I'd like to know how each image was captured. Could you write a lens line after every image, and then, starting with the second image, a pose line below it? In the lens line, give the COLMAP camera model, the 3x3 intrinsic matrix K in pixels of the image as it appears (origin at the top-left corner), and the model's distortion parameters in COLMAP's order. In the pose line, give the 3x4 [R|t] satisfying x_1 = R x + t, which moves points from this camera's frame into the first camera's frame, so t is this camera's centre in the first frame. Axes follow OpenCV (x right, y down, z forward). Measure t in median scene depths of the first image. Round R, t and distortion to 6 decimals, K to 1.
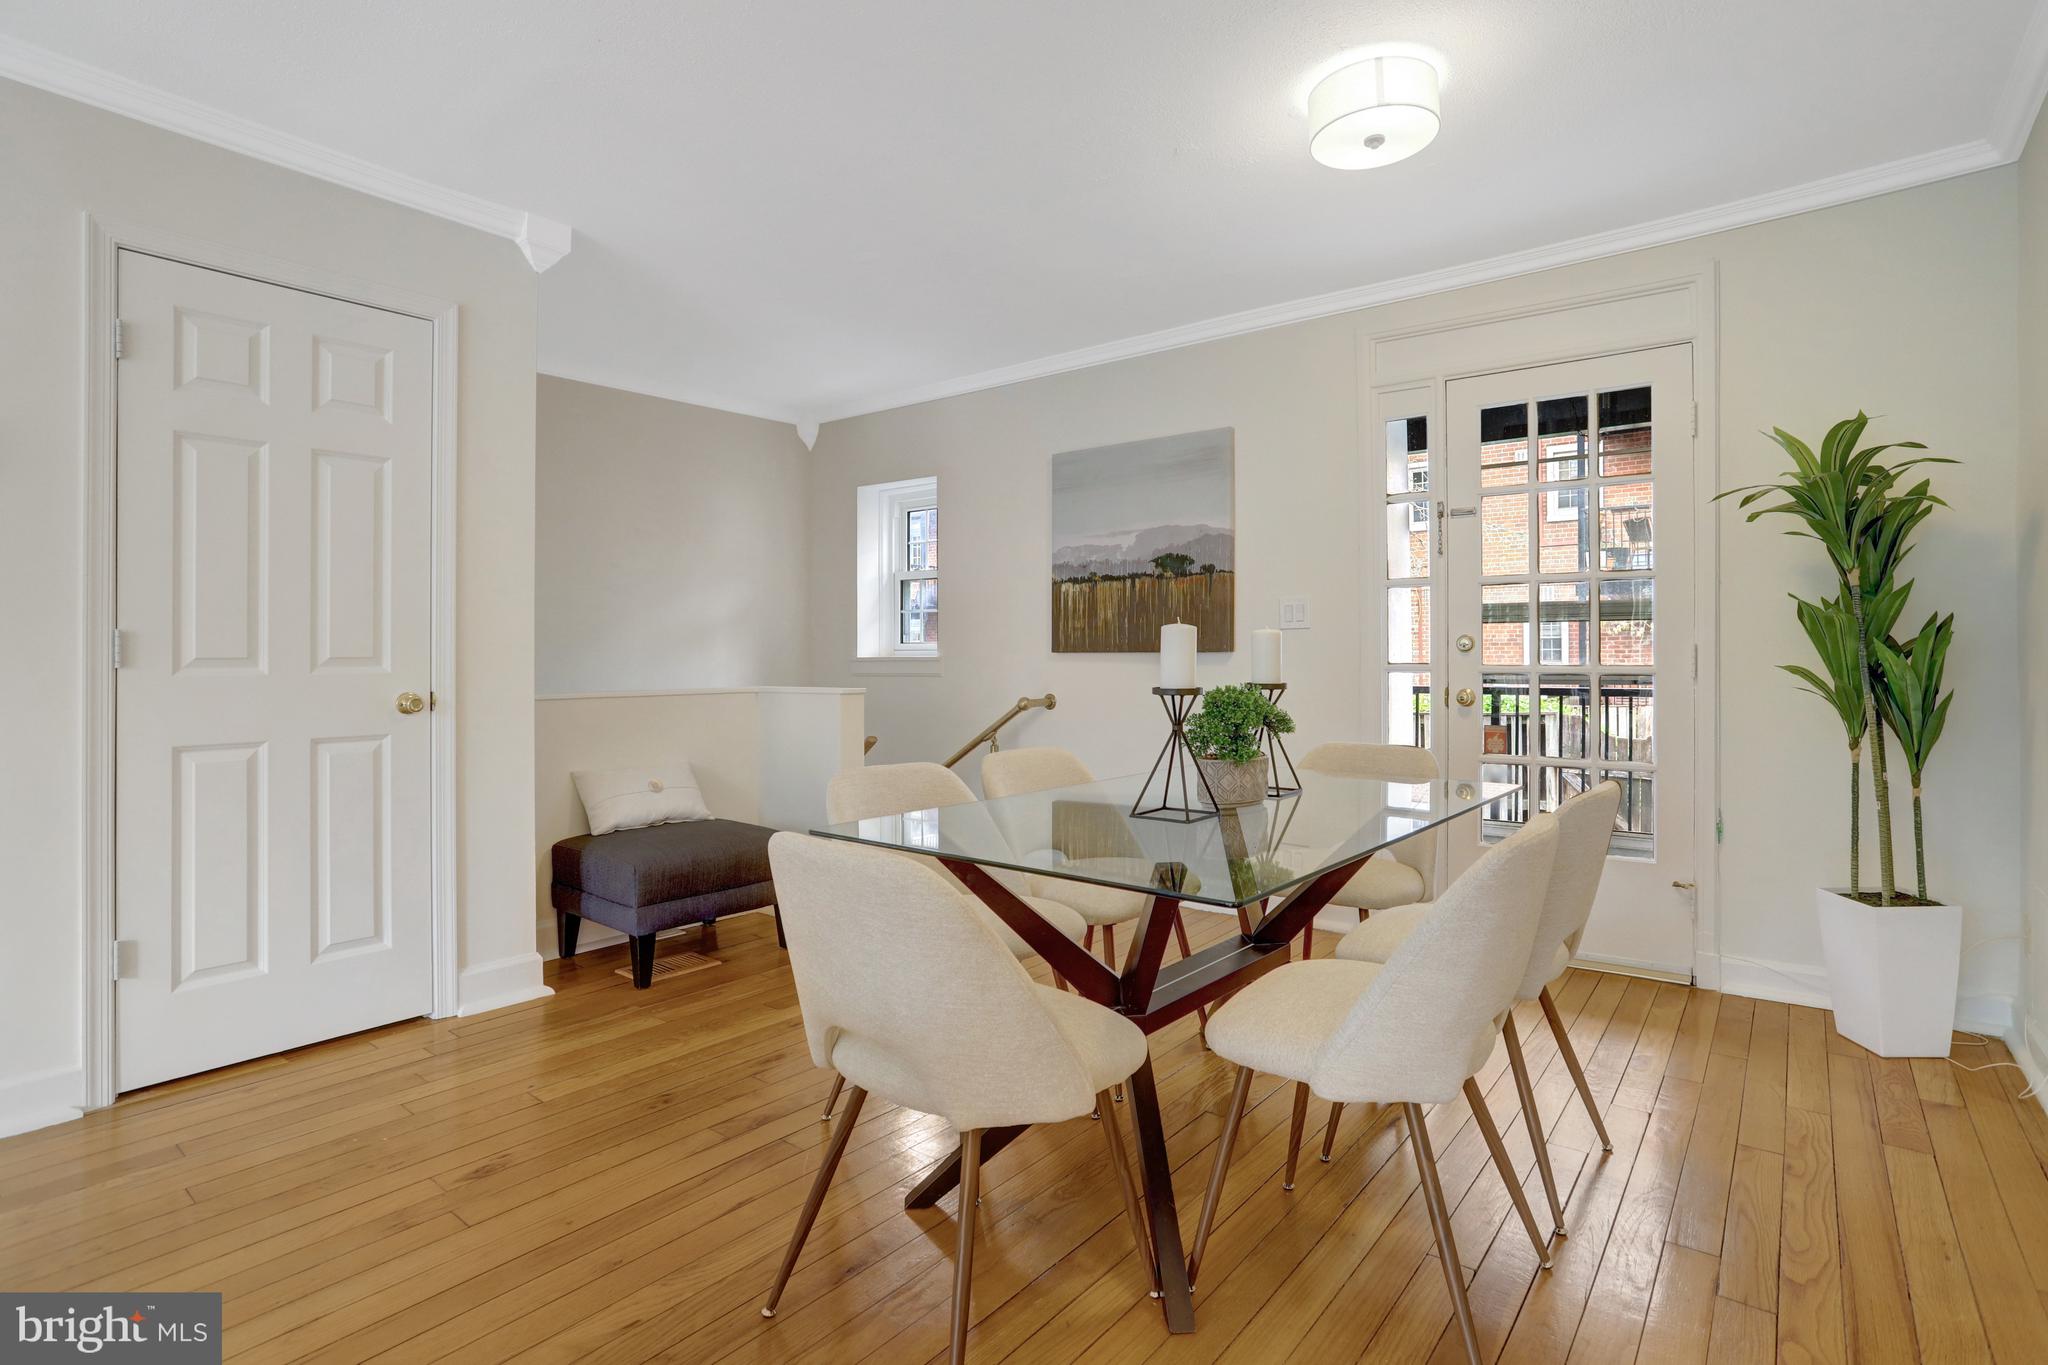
lens RADIAL K [[997.0, 0, 1029.7], [0, 997.0, 646.9], [0, 0, 1]] dist [0.000685, 0.002991]
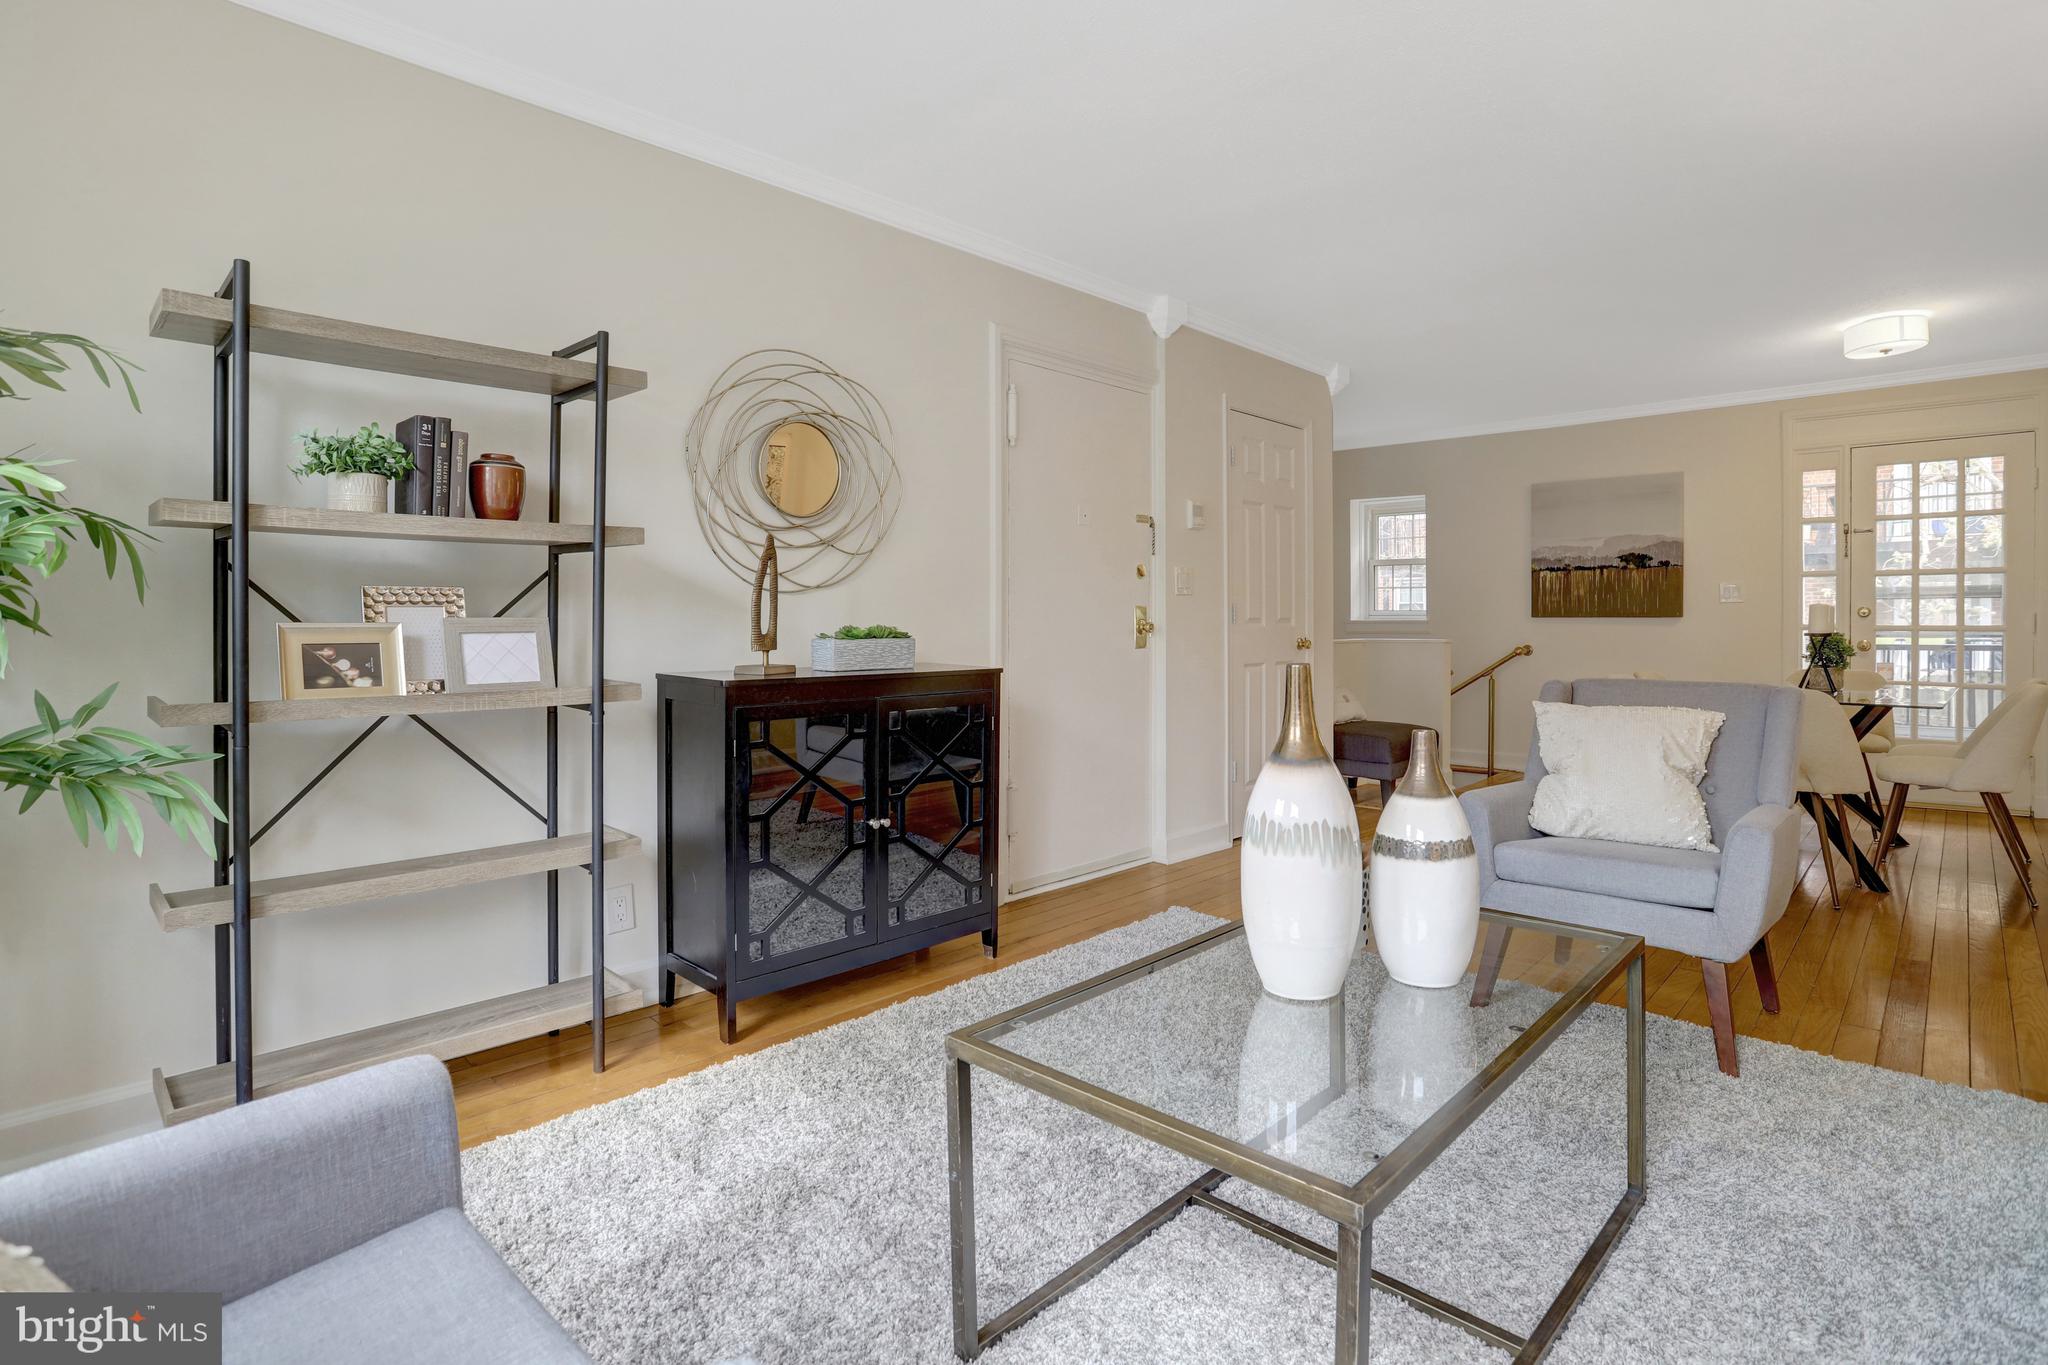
lens RADIAL K [[997.0, 0, 1031.3], [0, 997.0, 625.4], [0, 0, 1]] dist [0.000685, 0.002991]
pose [[0.996215, 0.004255, -0.086822, -0.643998], [-0.002790, 0.999852, 0.016987, -0.005580], [0.086881, -0.016680, 0.996079, -0.609158]]
